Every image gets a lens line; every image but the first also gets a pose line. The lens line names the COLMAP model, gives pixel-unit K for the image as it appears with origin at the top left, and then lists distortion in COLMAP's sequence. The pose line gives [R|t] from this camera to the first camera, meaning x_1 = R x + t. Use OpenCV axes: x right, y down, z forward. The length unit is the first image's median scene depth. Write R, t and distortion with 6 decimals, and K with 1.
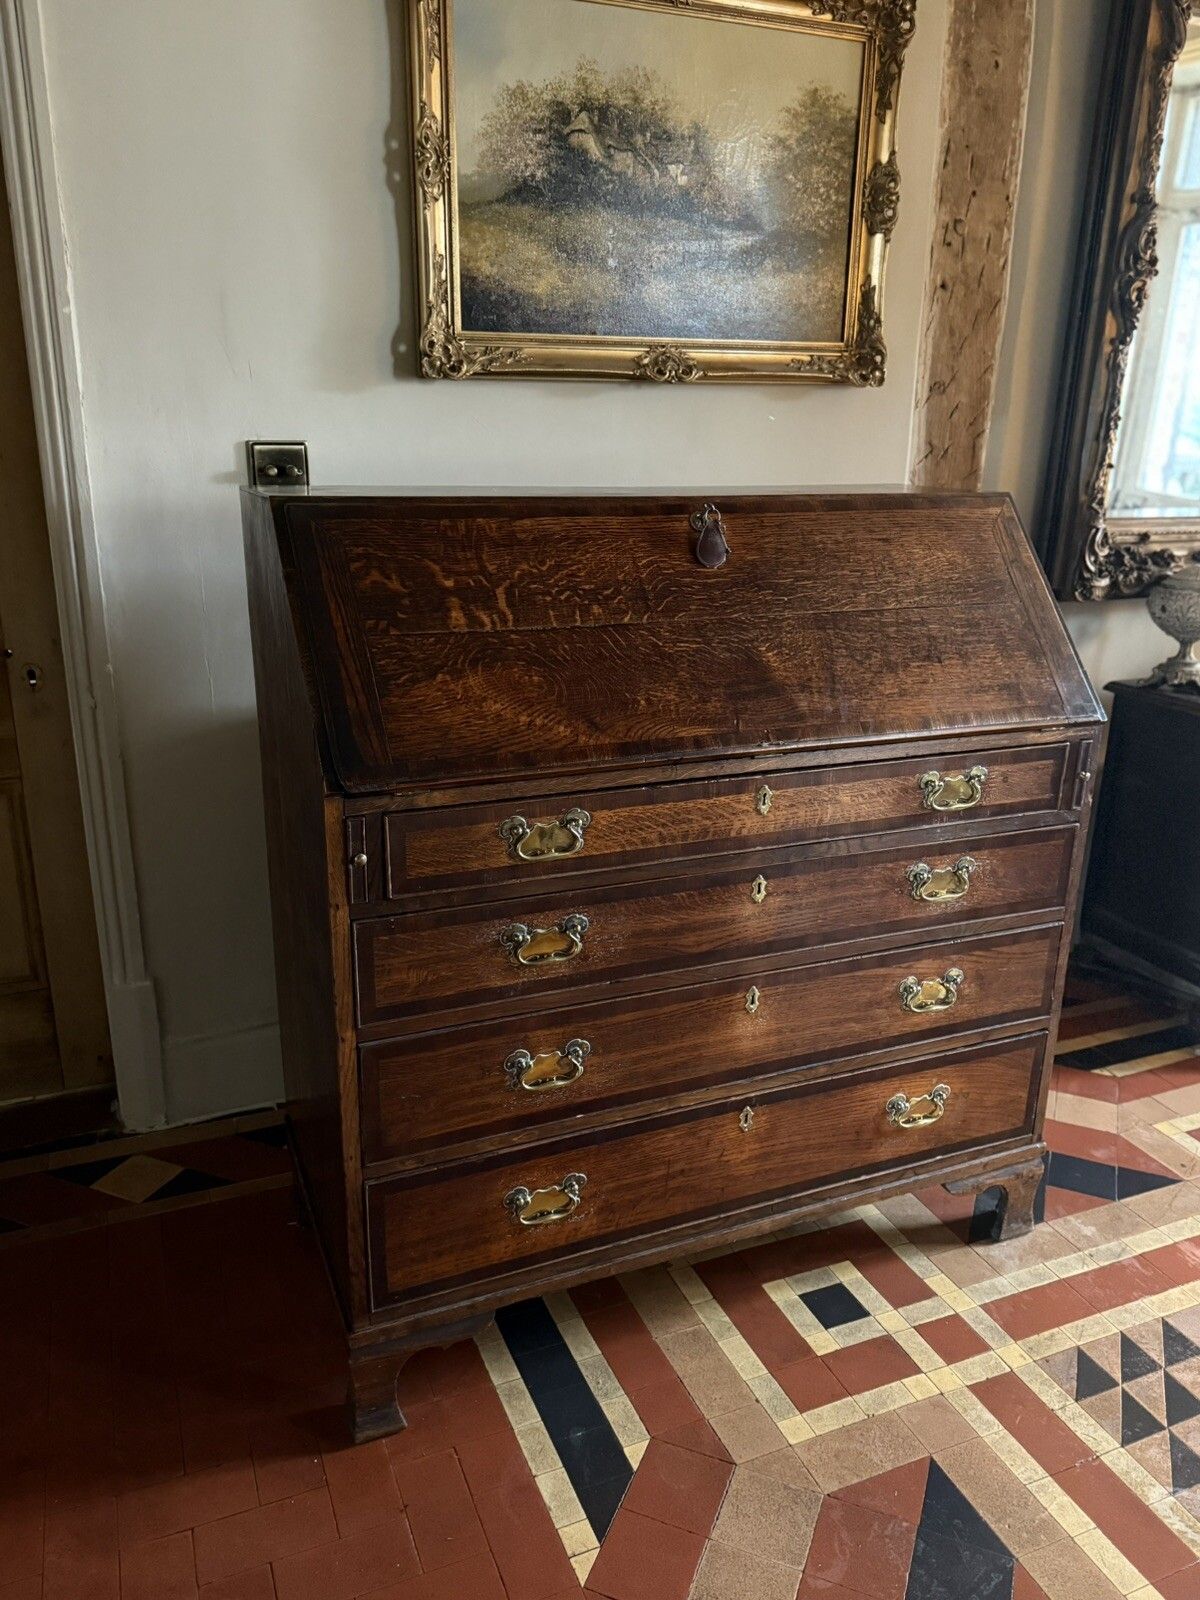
lens RADIAL K [[1183.8, 0, 609.5], [0, 1183.8, 803.6], [0, 0, 1]] dist [0.030726, -0.043450]
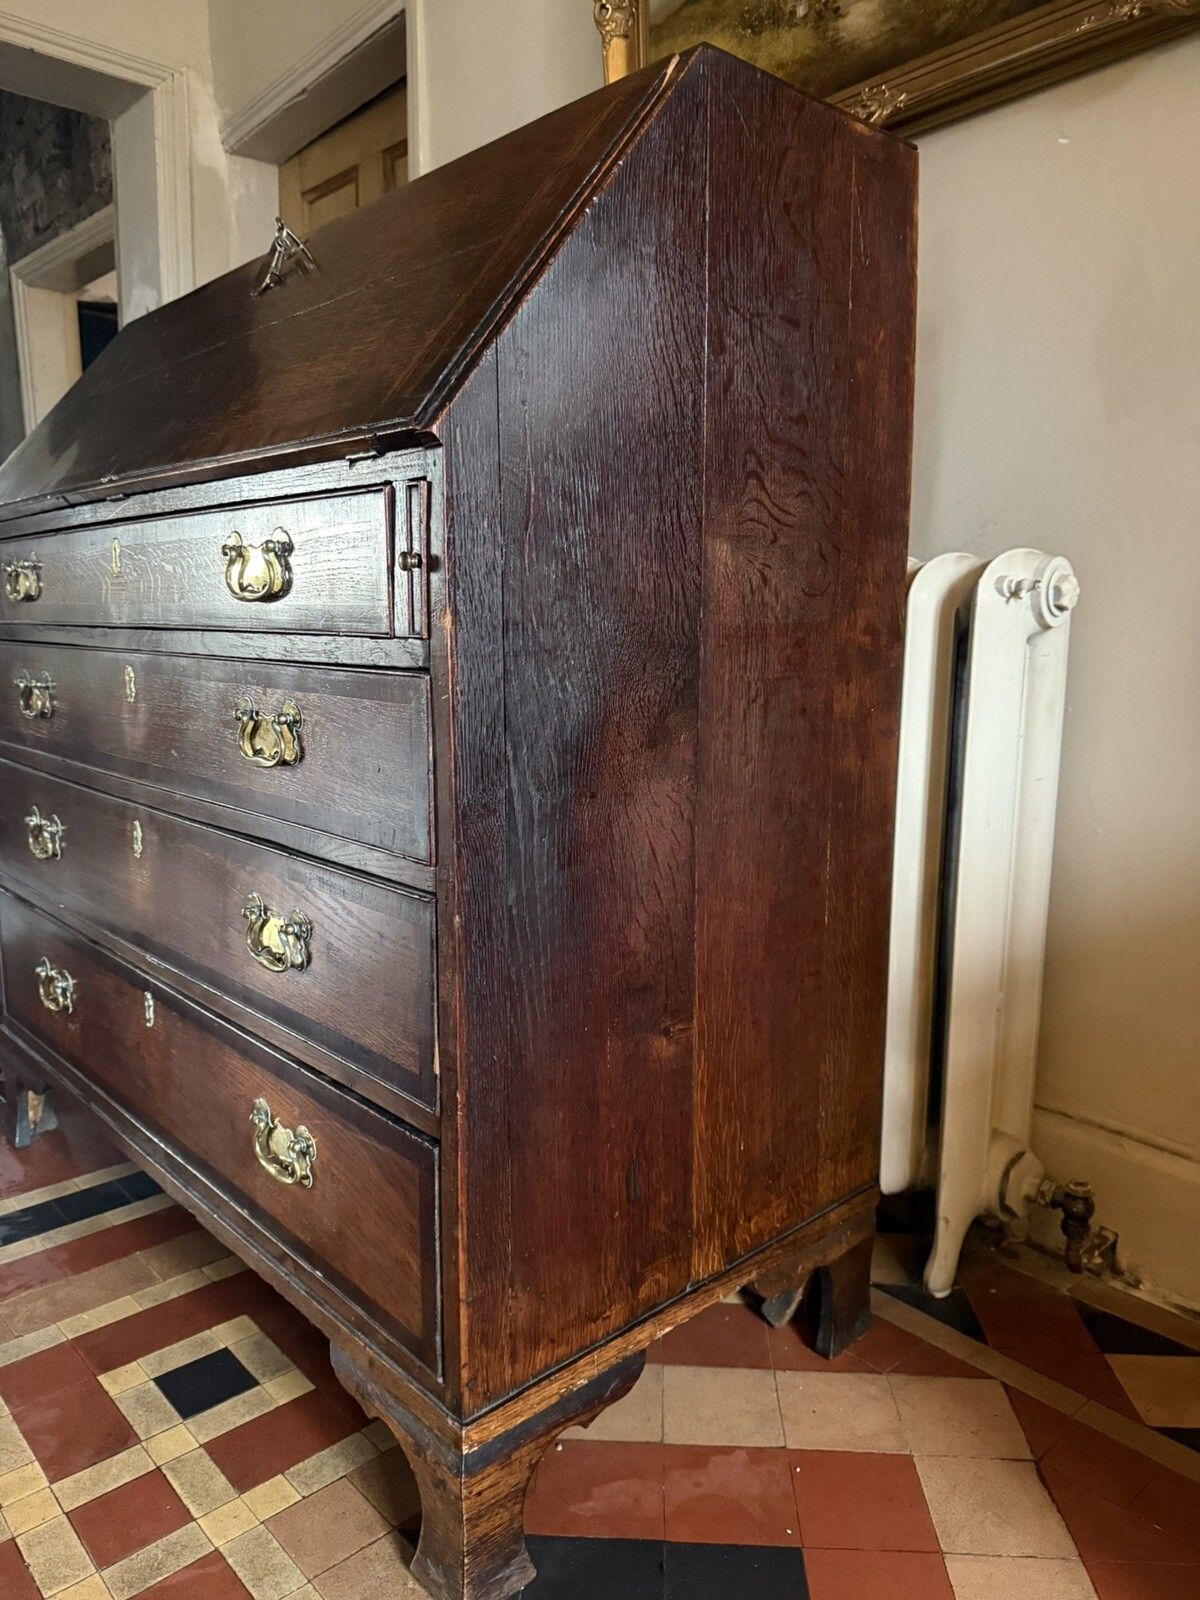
lens RADIAL K [[1144.0, 0, 588.7], [0, 1144.0, 804.4], [0, 0, 1]] dist [0.017598, -0.028041]
pose [[0.323691, 0.135693, -0.936382, 0.746615], [-0.283067, 0.958223, 0.041007, 0.026051], [0.902827, 0.251785, 0.348579, 0.819623]]
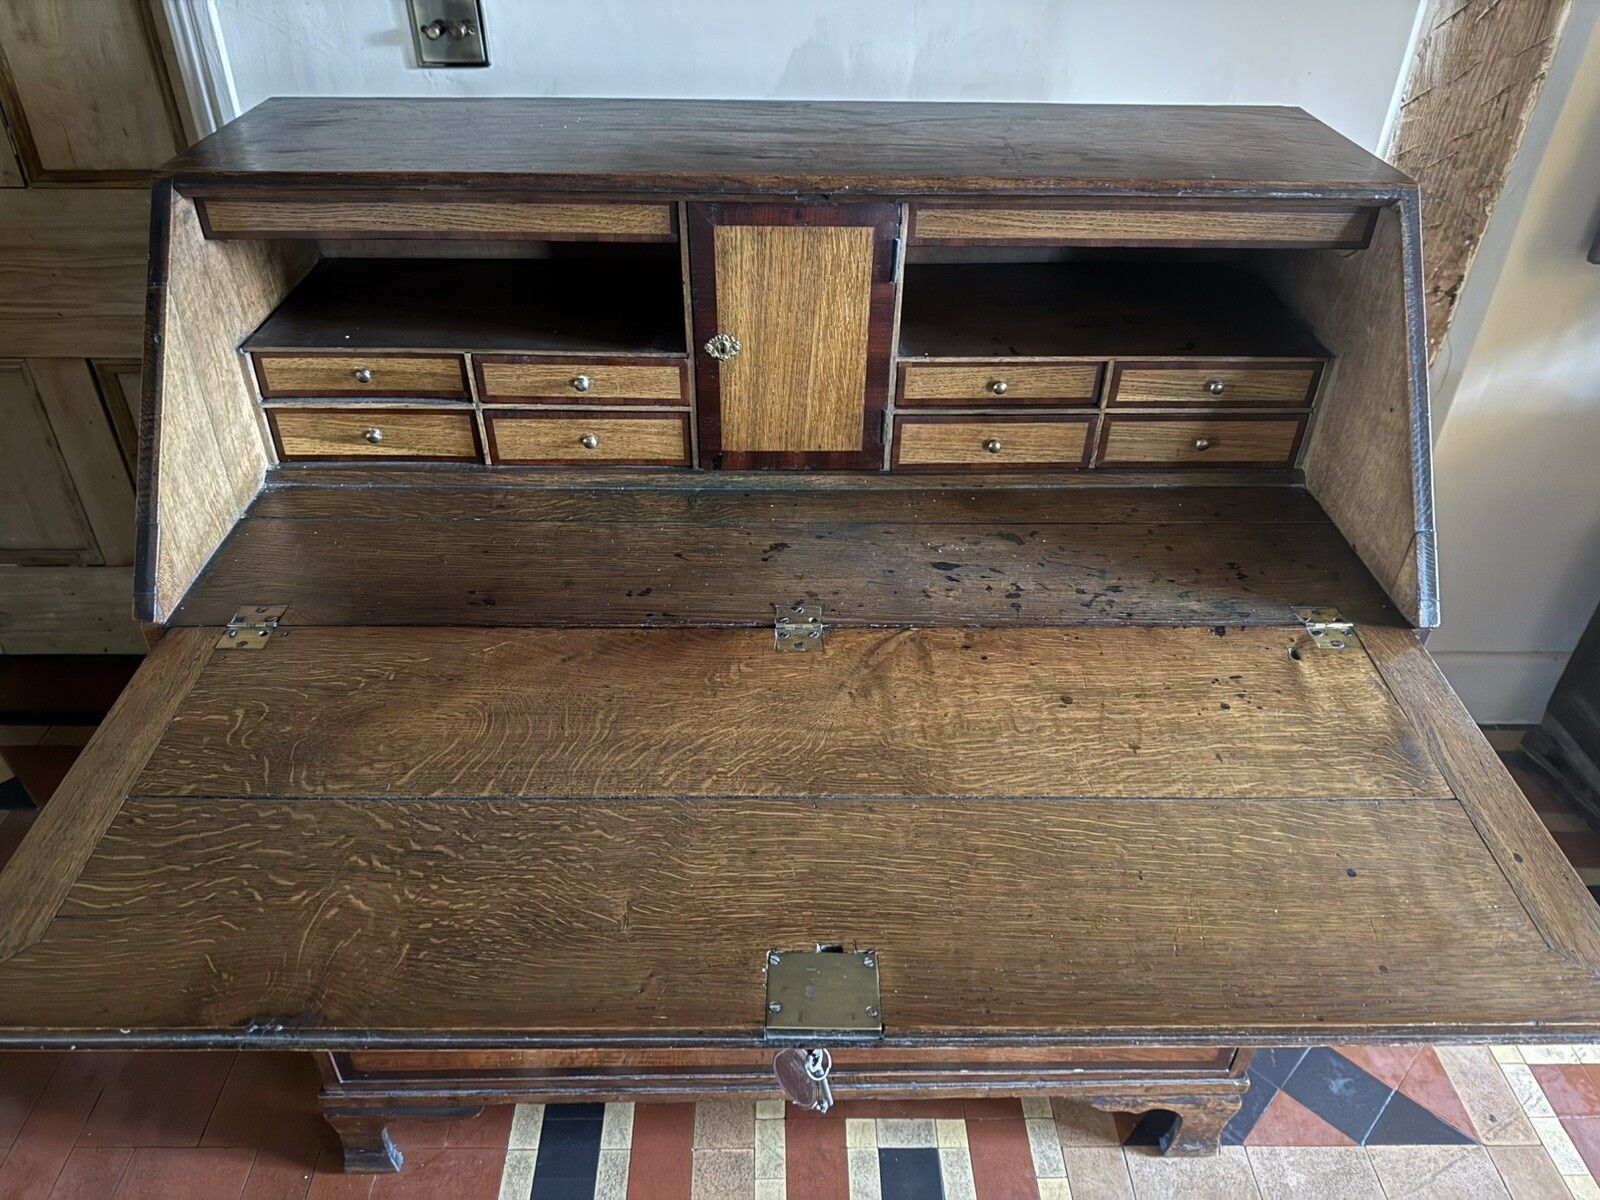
lens RADIAL K [[1144.0, 0, 799.3], [0, 1144.0, 601.2], [0, 0, 1]] dist [0.017598, -0.028041]
pose [[0.926411, 0.216368, -0.308137, 0.256428], [-0.111980, 0.939693, 0.323167, -0.203432], [0.359477, -0.264880, 0.894771, 0.319874]]
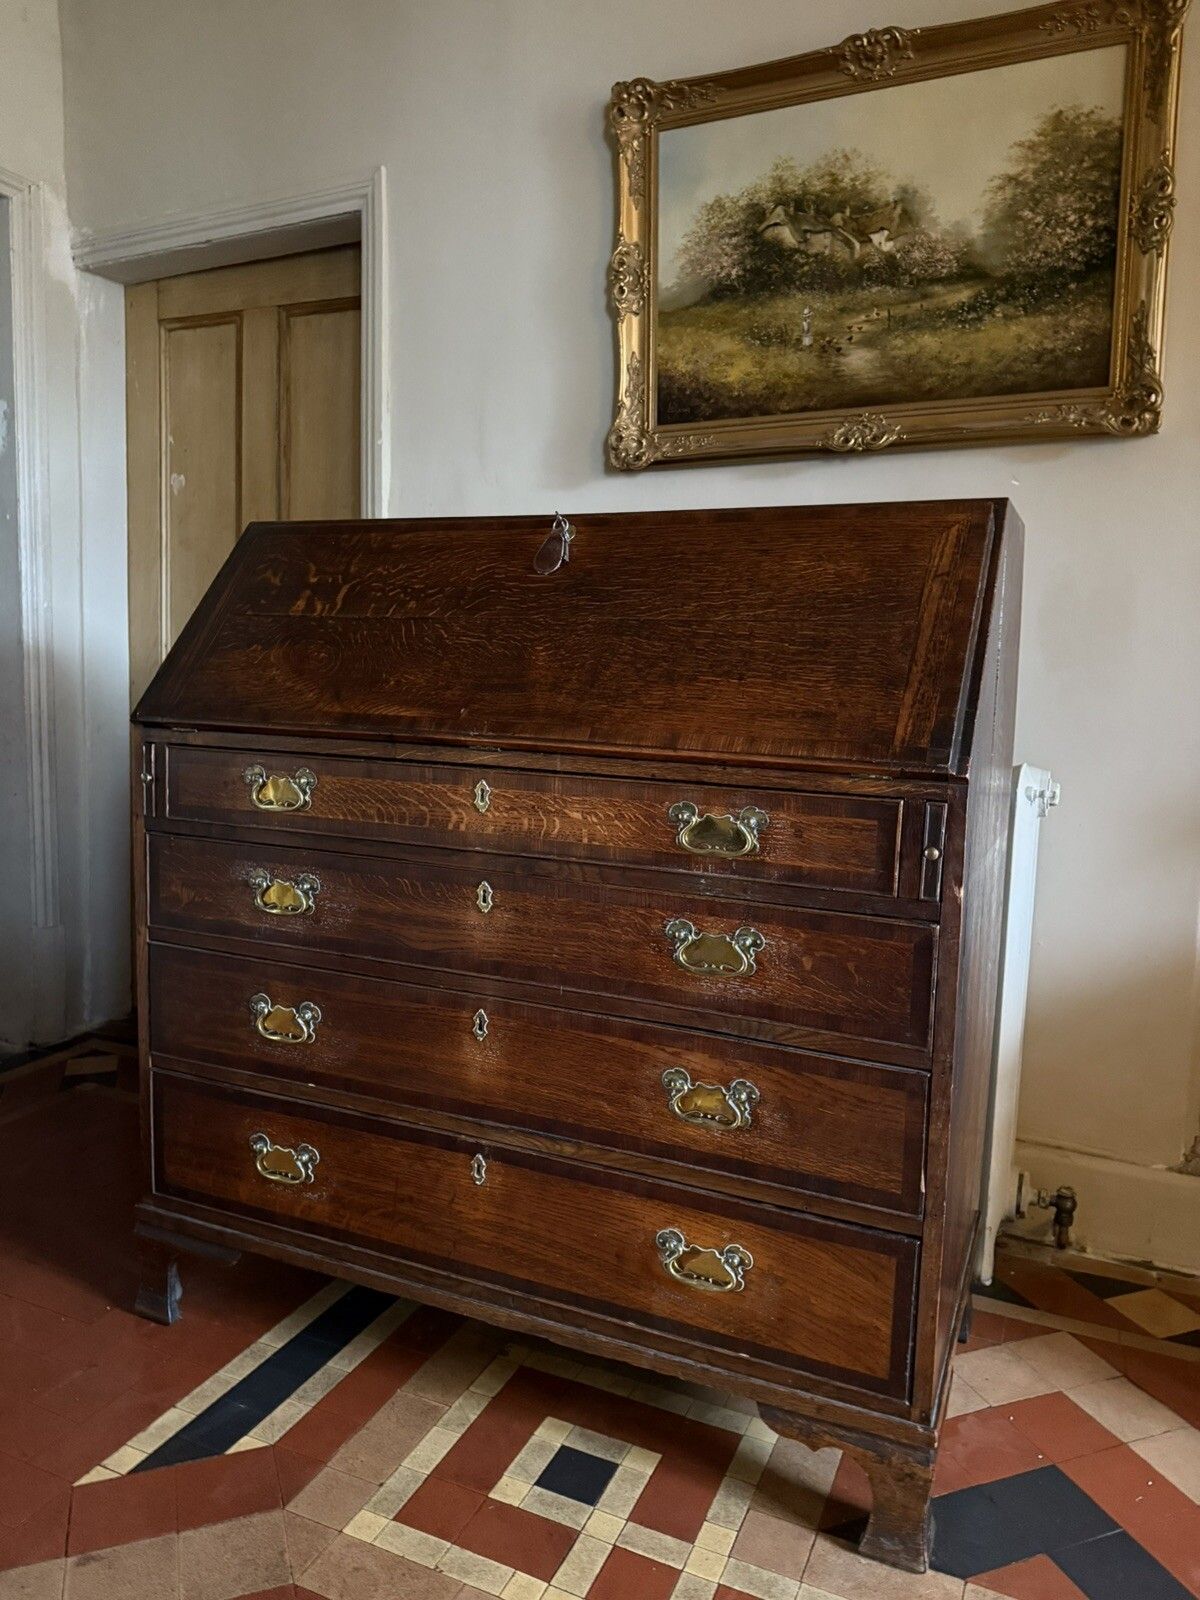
lens RADIAL K [[1144.0, 0, 593.4], [0, 1144.0, 796.8], [0, 0, 1]] dist [0.017598, -0.028041]
pose [[0.676736, 0.088590, -0.730876, 0.661972], [-0.234119, 0.967097, -0.099555, 0.051613], [0.698009, 0.238485, 0.675210, 0.349571]]
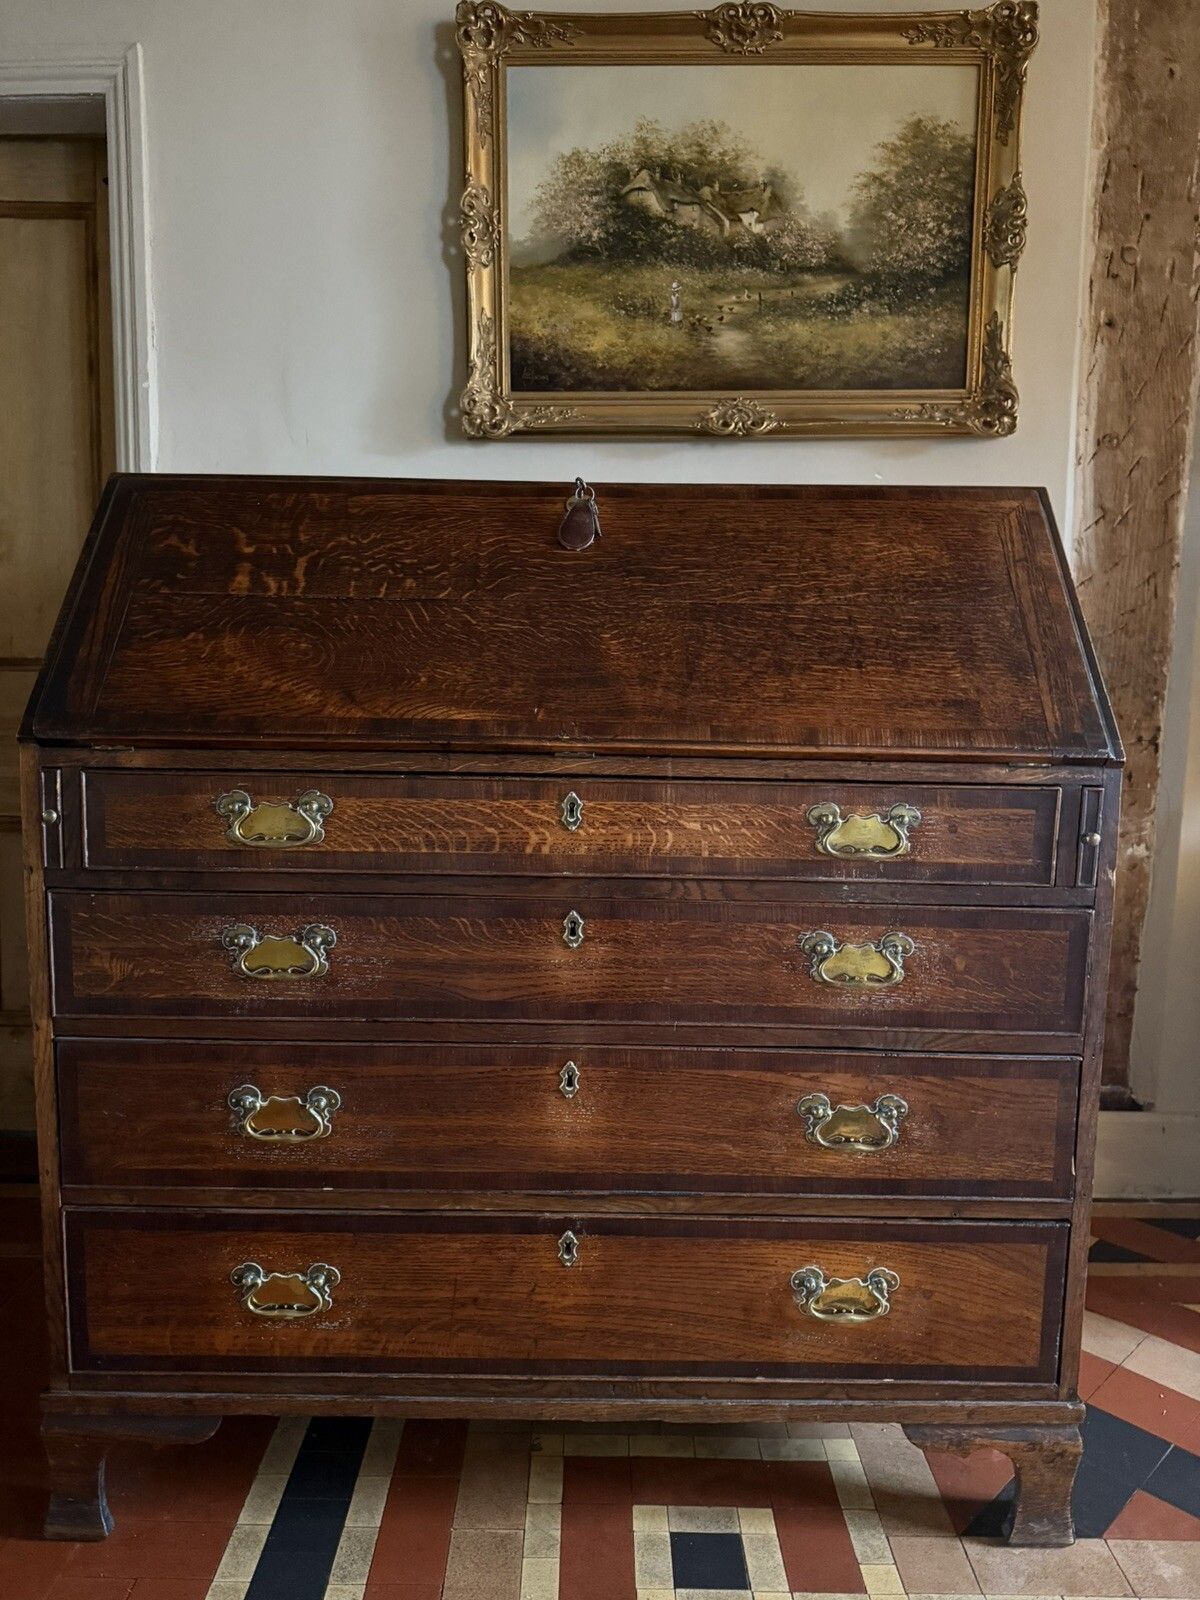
lens RADIAL K [[1144.0, 0, 600.3], [0, 1144.0, 802.5], [0, 0, 1]] dist [0.017598, -0.028041]
pose [[0.919596, 0.045248, -0.390251, 0.347598], [-0.117245, 0.979687, -0.162690, 0.087989], [0.374962, 0.195364, 0.906221, 0.241770]]
